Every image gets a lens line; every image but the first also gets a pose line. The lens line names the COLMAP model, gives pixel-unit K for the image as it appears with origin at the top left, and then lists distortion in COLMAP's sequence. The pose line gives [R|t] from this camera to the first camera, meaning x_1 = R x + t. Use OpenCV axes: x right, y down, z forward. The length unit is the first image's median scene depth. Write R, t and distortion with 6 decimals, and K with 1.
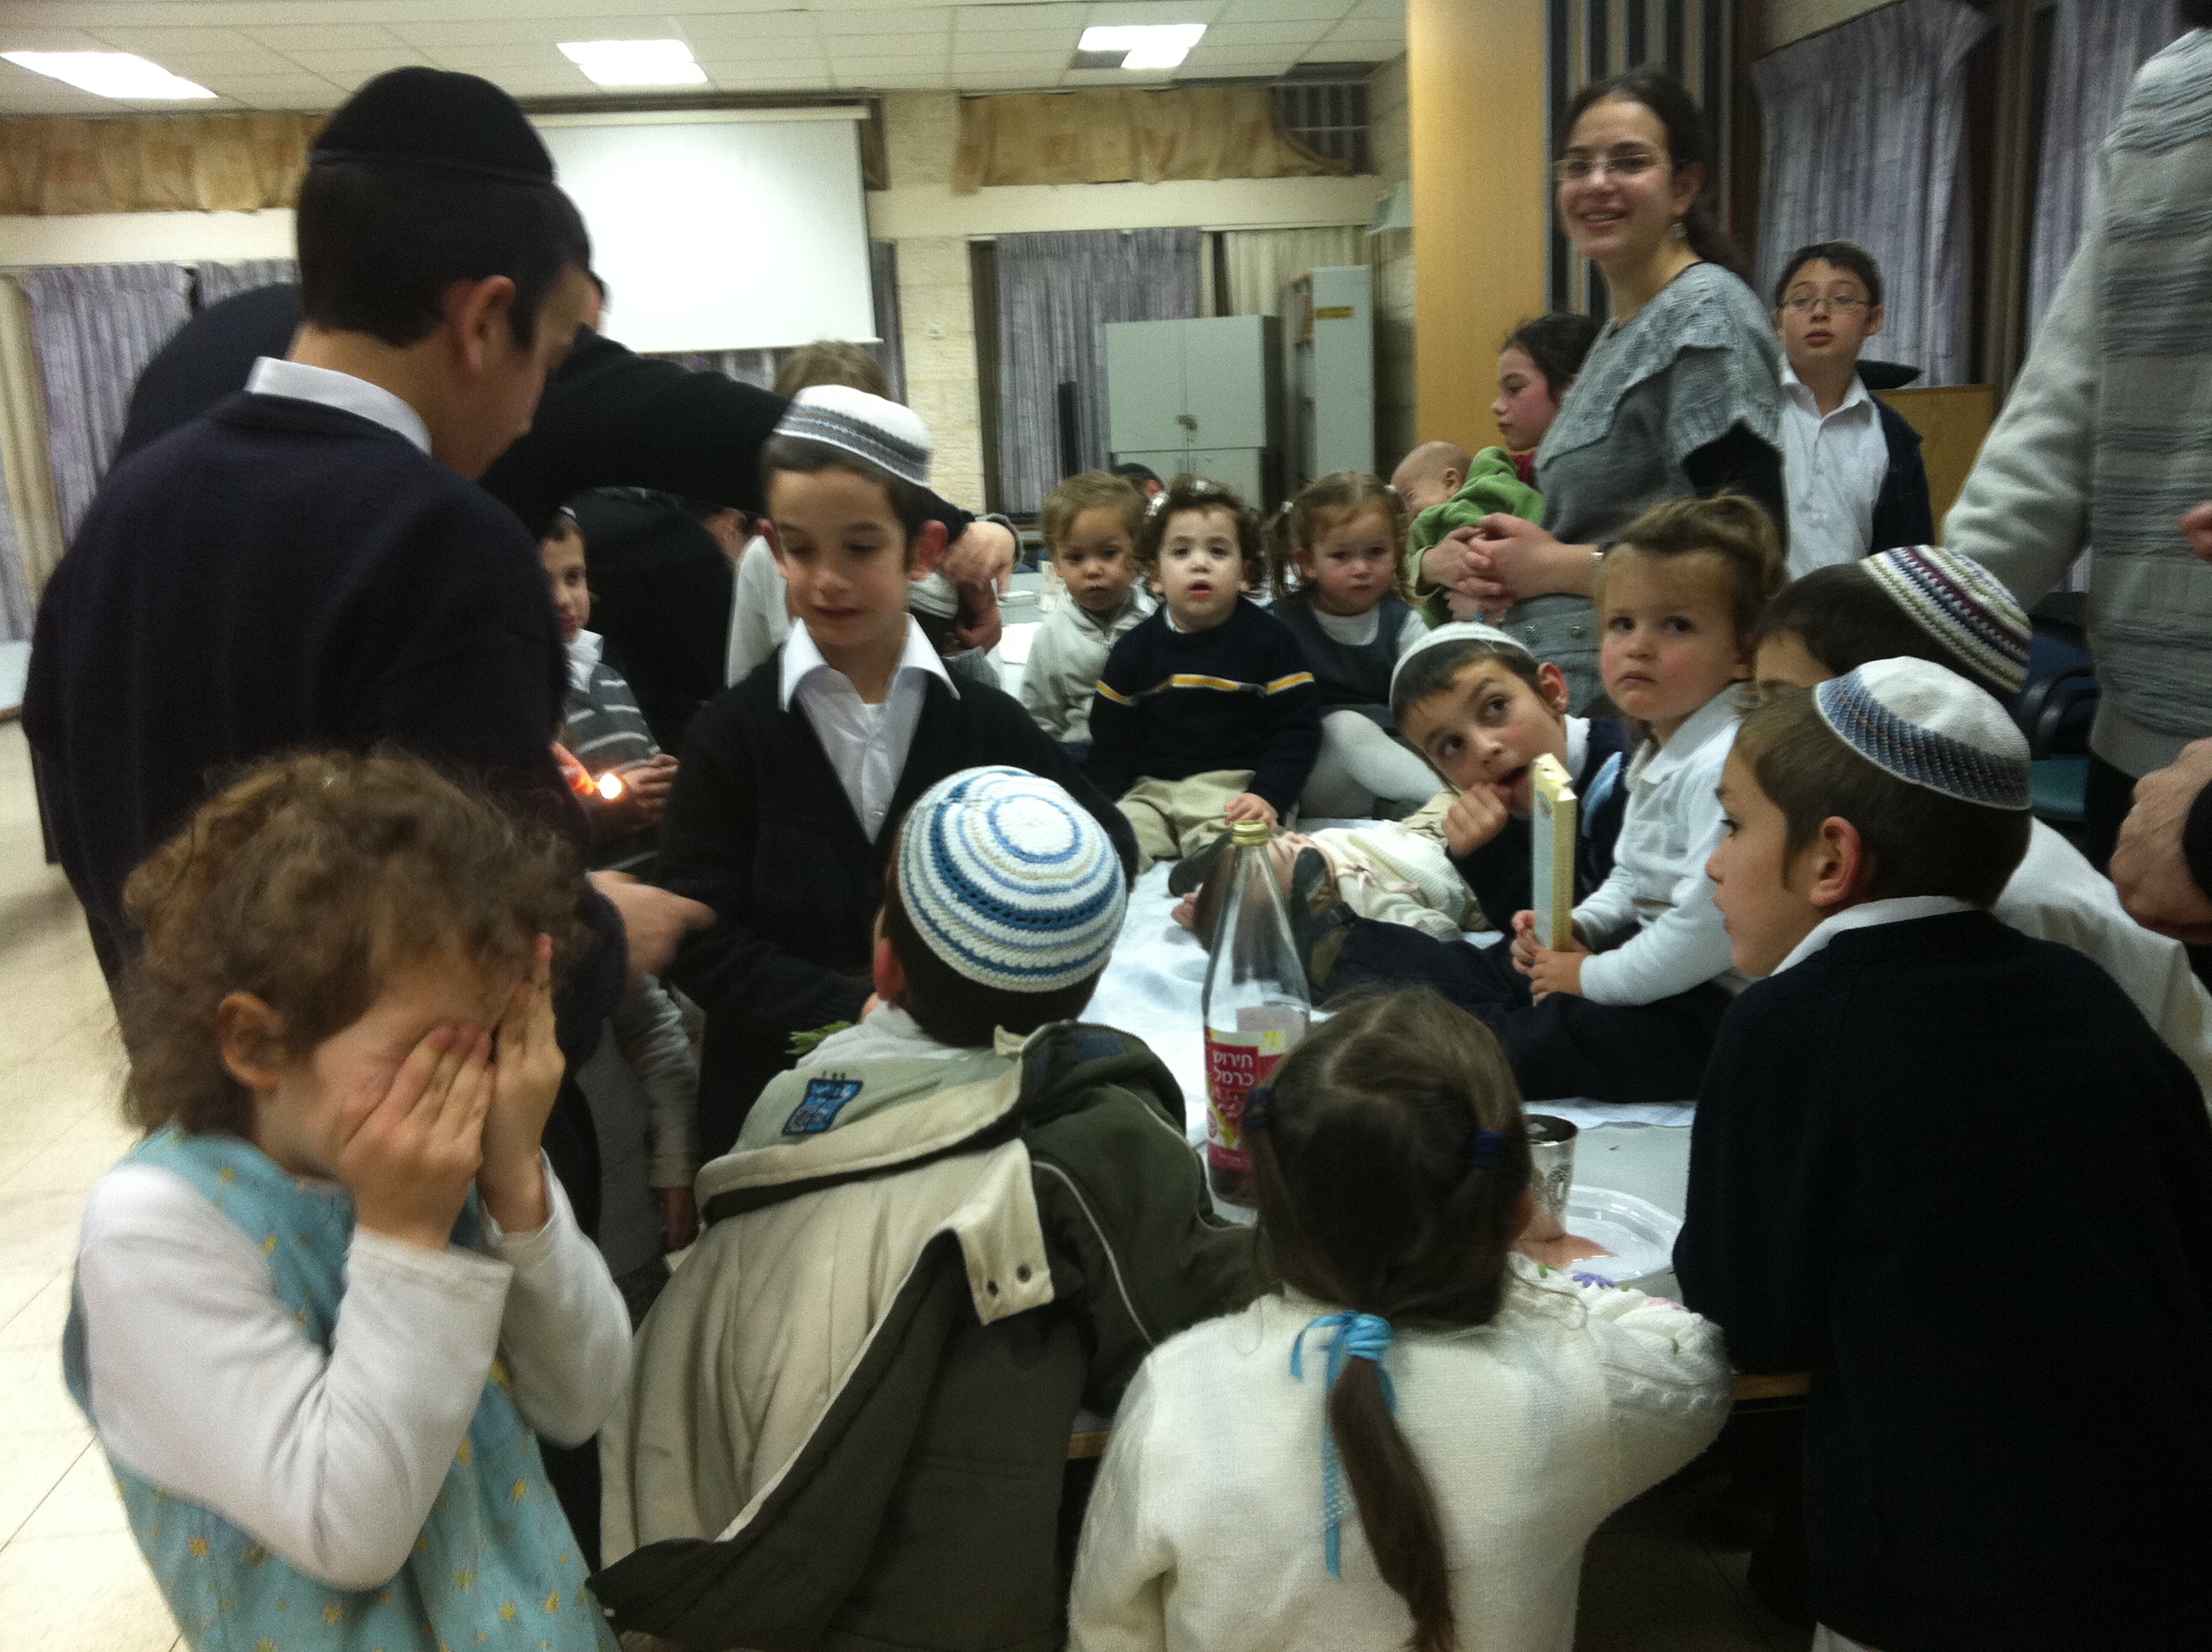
lens RADIAL K [[2045.2, 0, 1120.8], [0, 2045.2, 897.9], [0, 0, 1]] dist [0.005852, 0.000000]
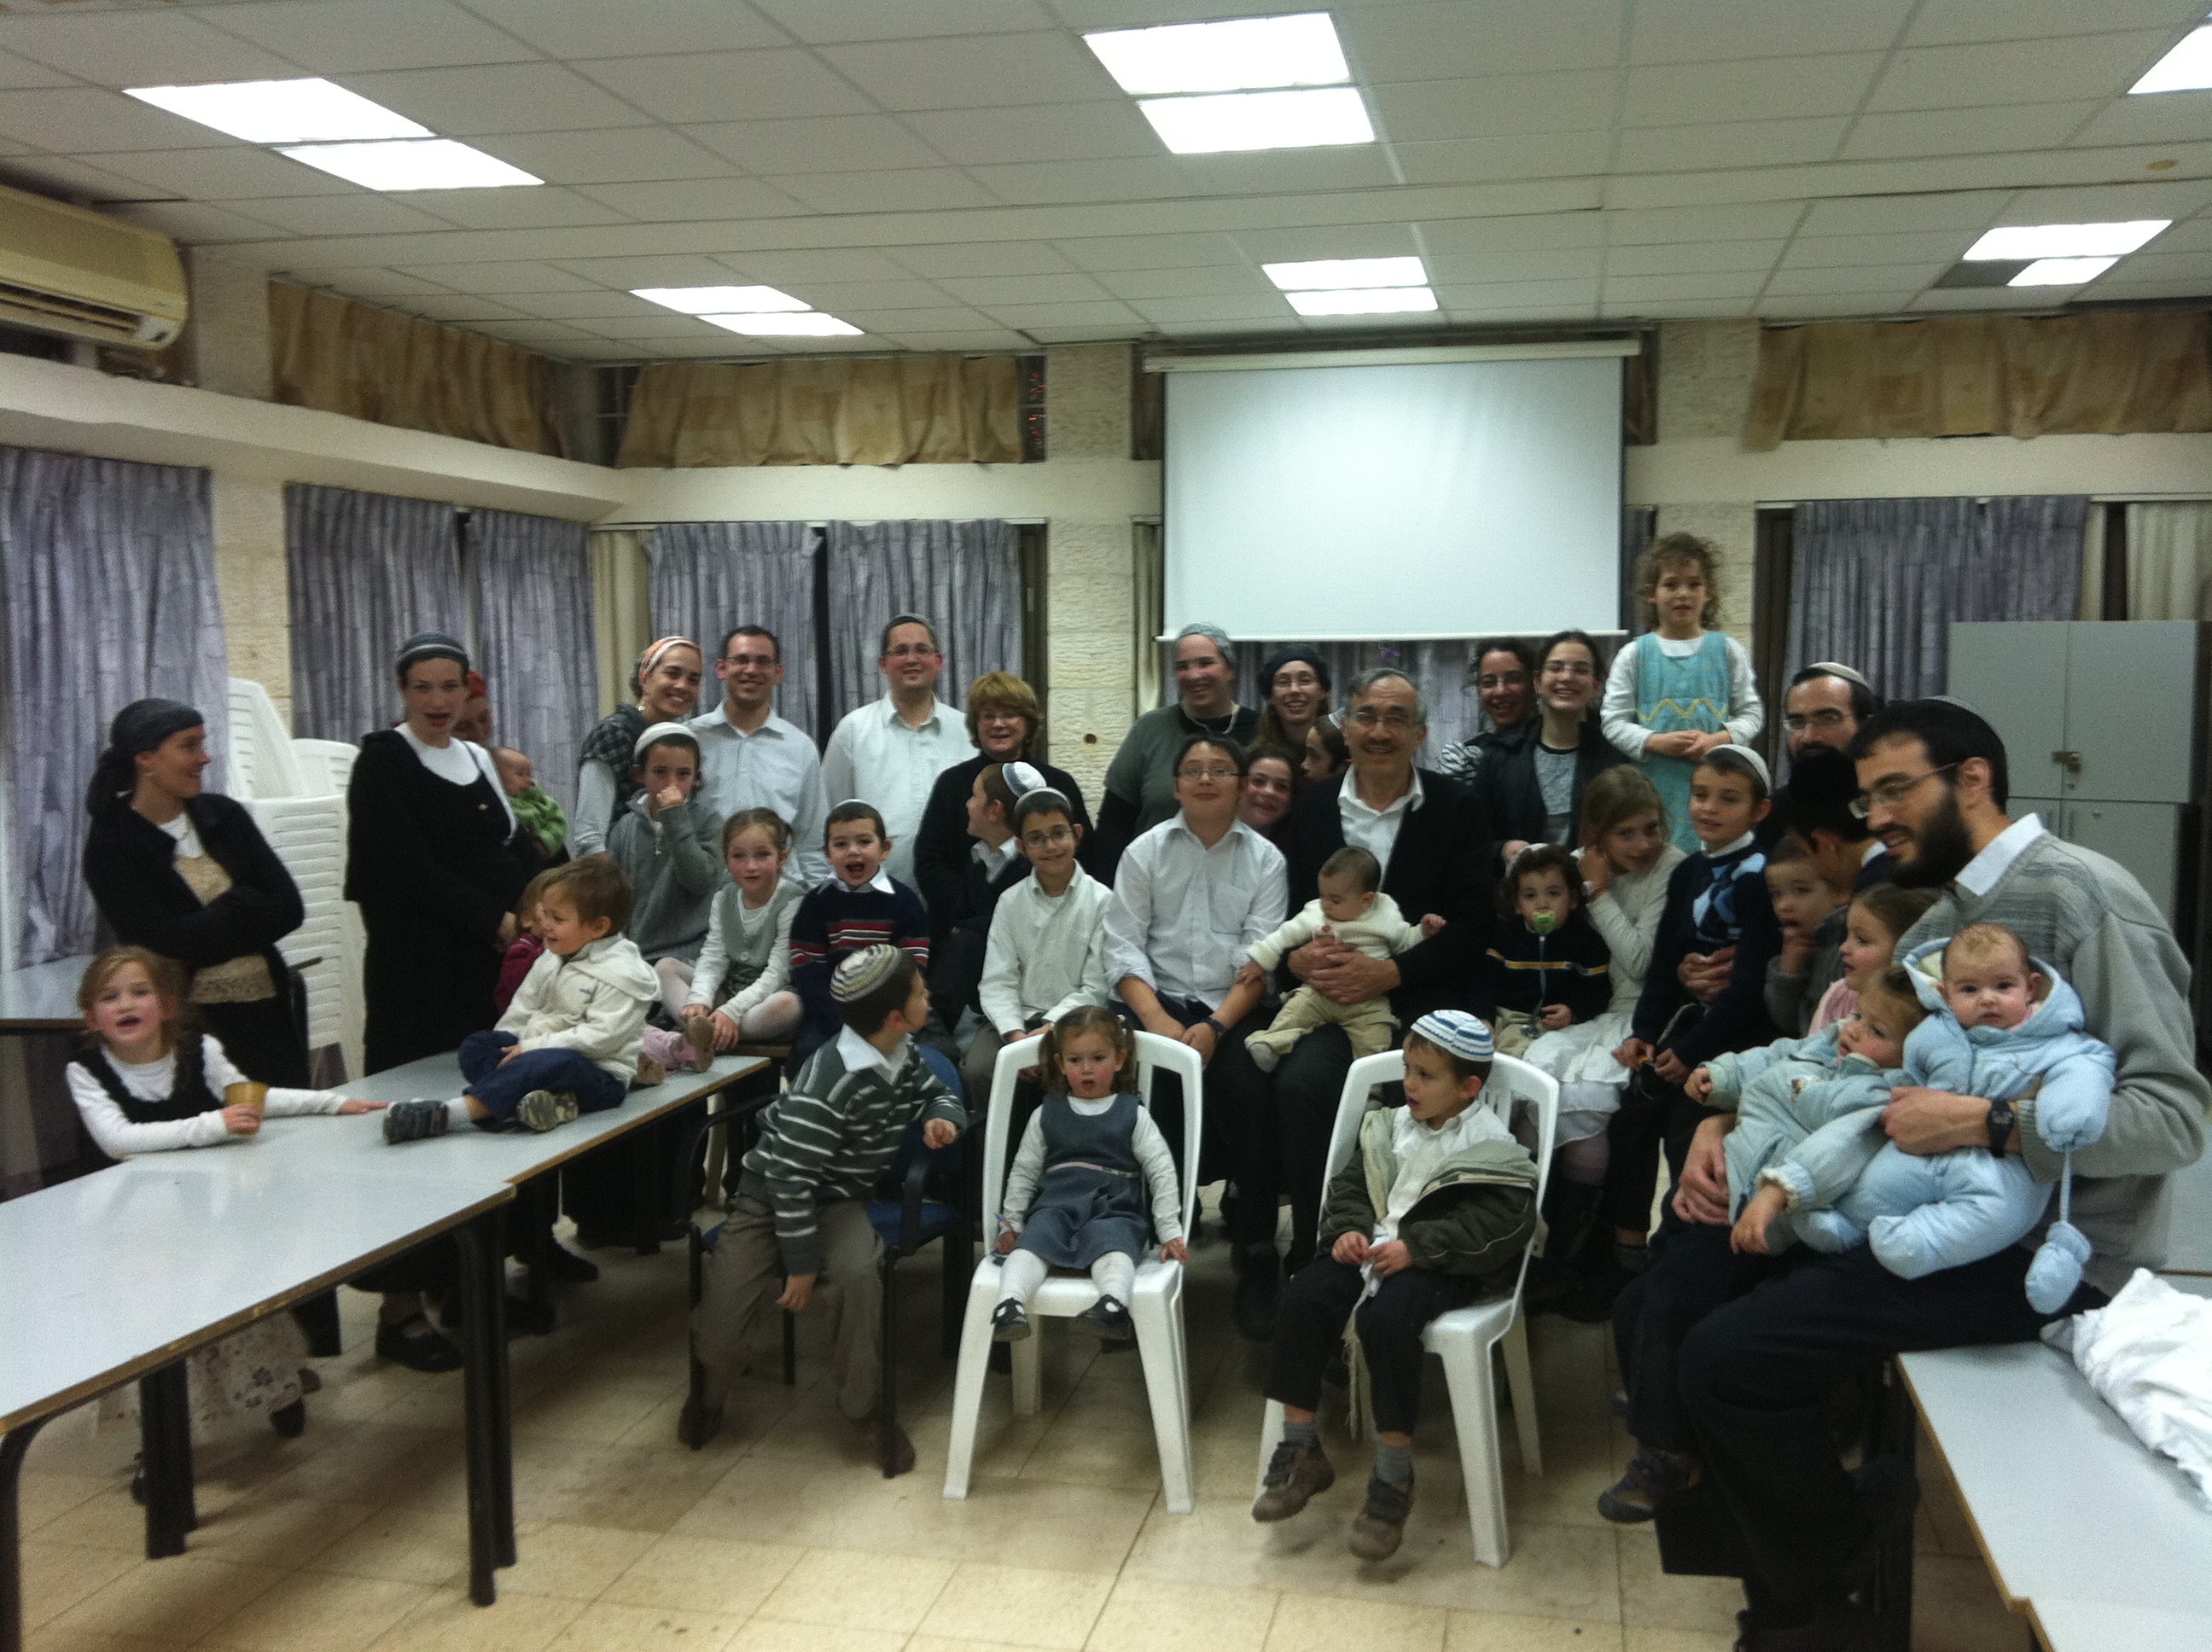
lens RADIAL K [[2045.2, 0, 1113.0], [0, 2045.2, 870.9], [0, 0, 1]] dist [0.005852, 0.000000]
pose [[0.952651, 0.068452, -0.296261, -0.068538], [-0.104031, 0.988906, -0.106030, -0.083045], [0.285716, 0.131830, 0.949203, 0.228520]]
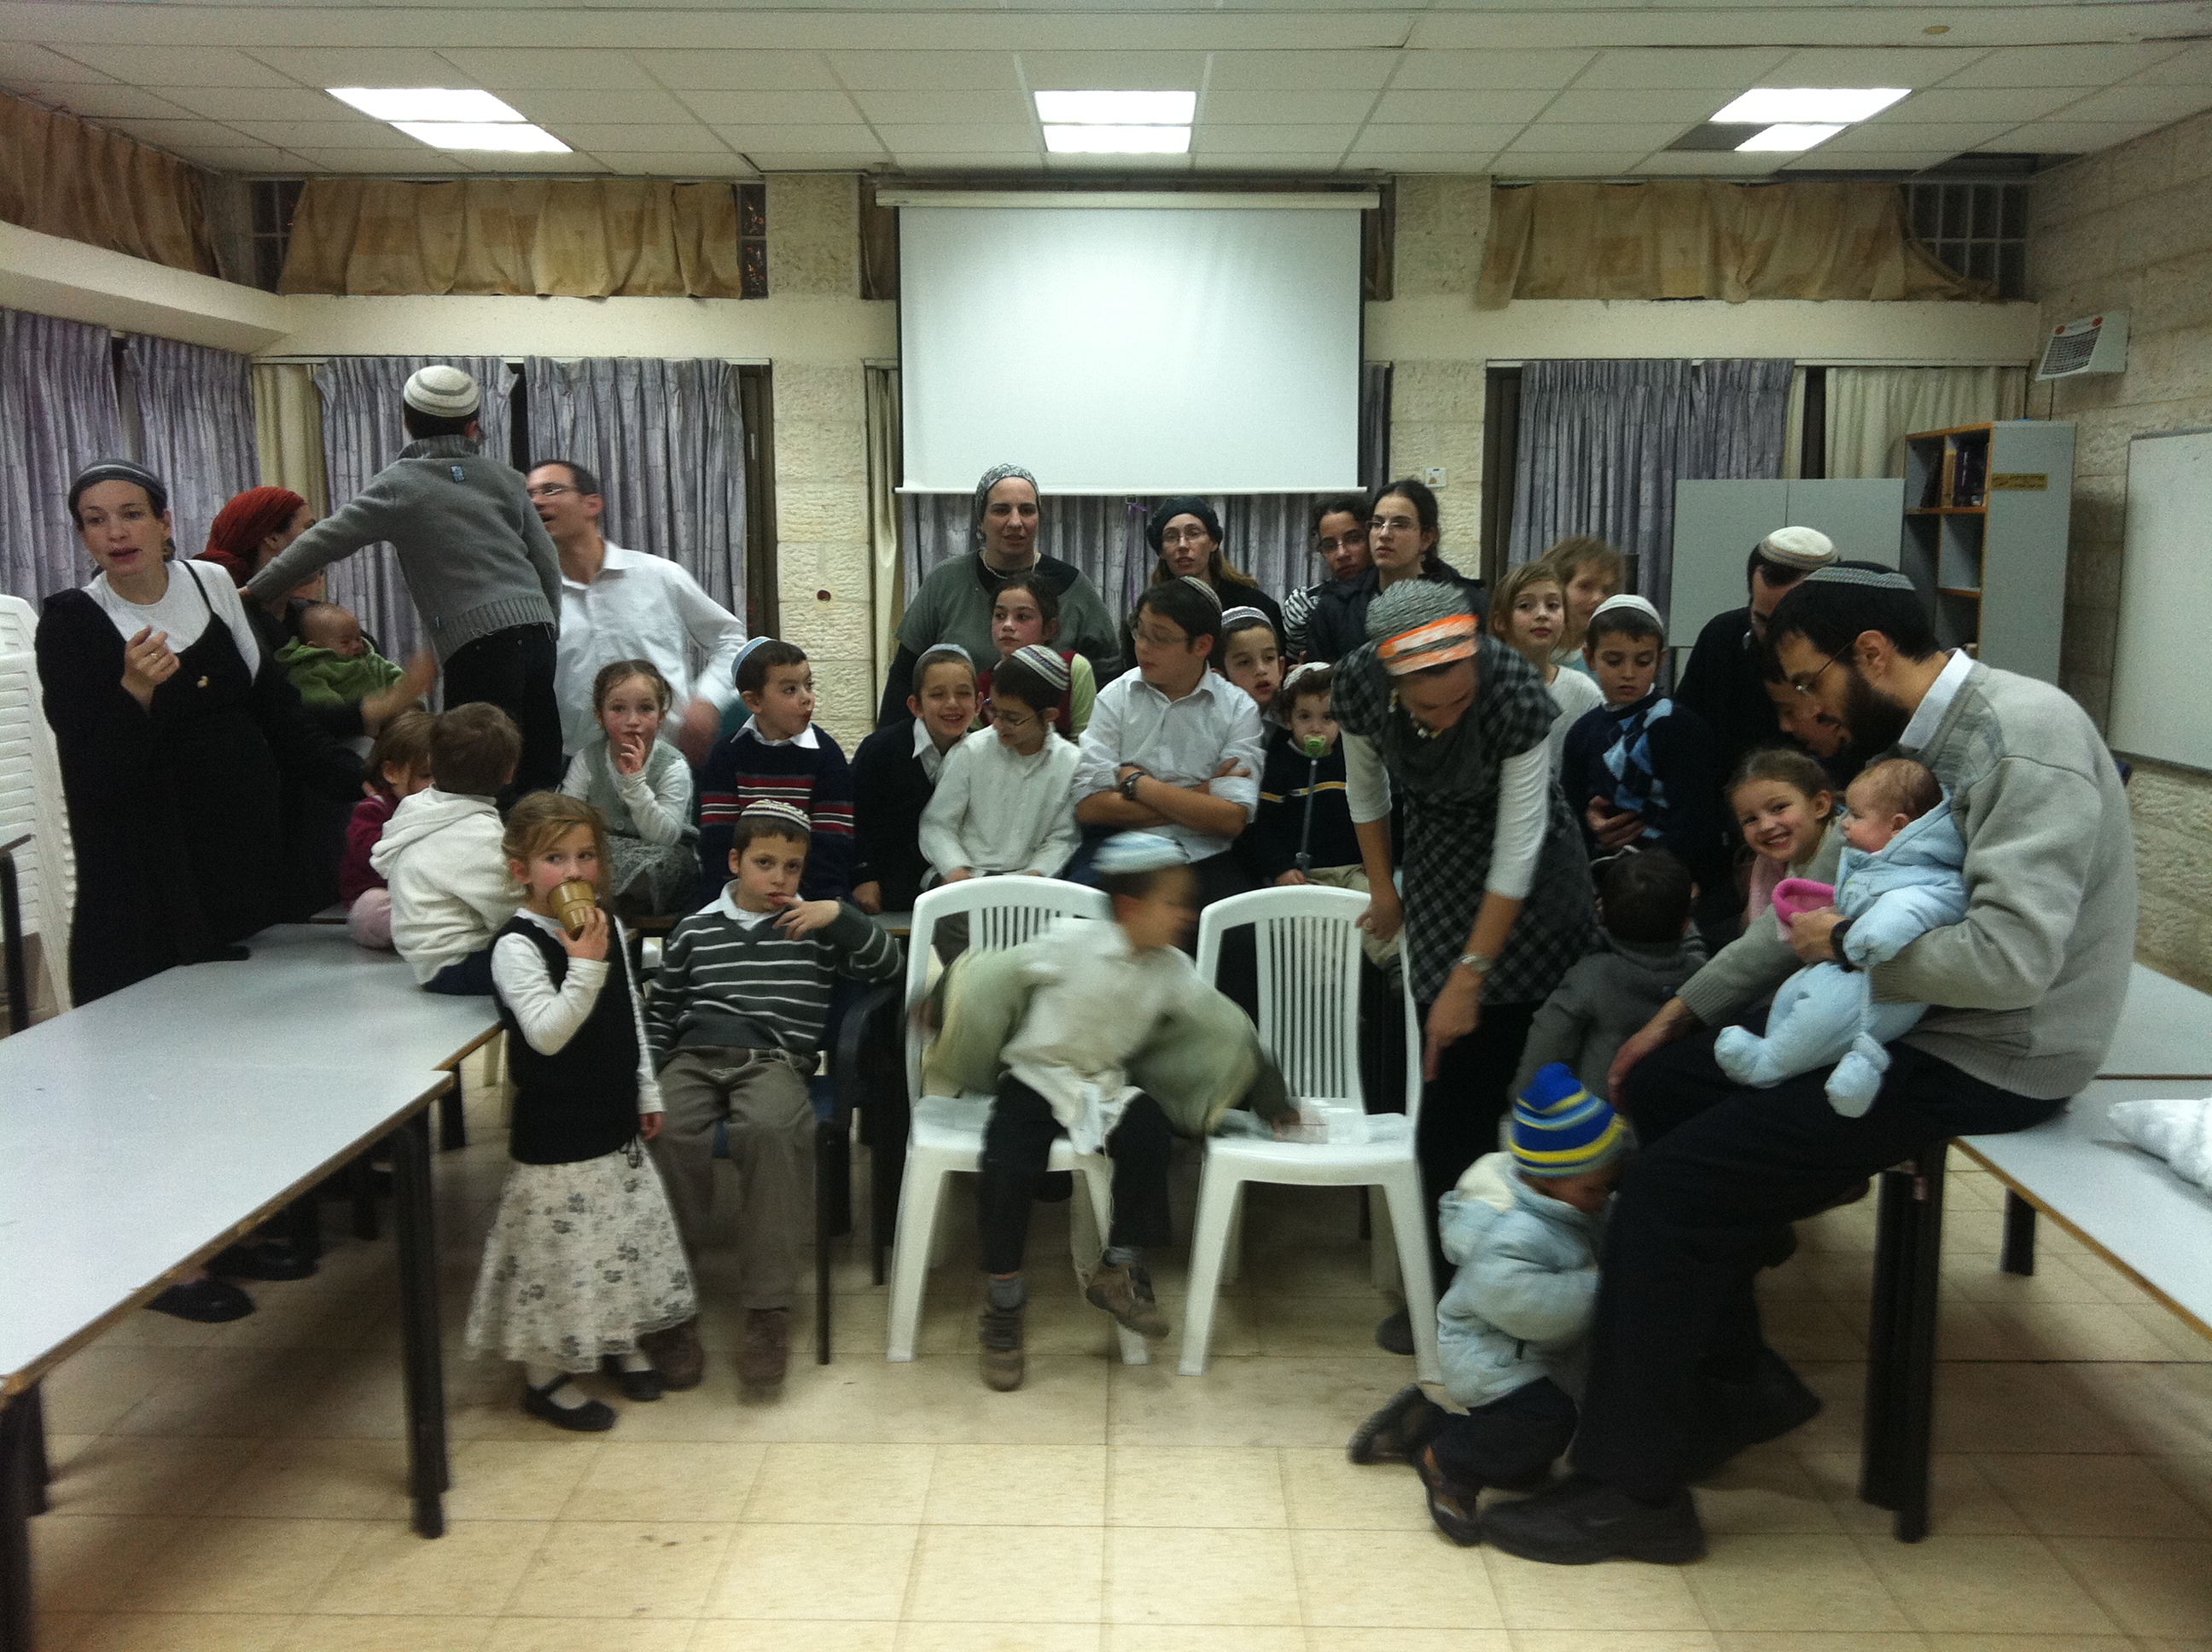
lens RADIAL K [[2045.2, 0, 1104.5], [0, 2045.2, 855.2], [0, 0, 1]] dist [0.005852, 0.000000]
pose [[0.993637, 0.060760, -0.094838, -0.134791], [-0.067310, 0.995448, -0.067475, -0.075736], [0.090306, 0.073429, 0.993203, 0.233608]]
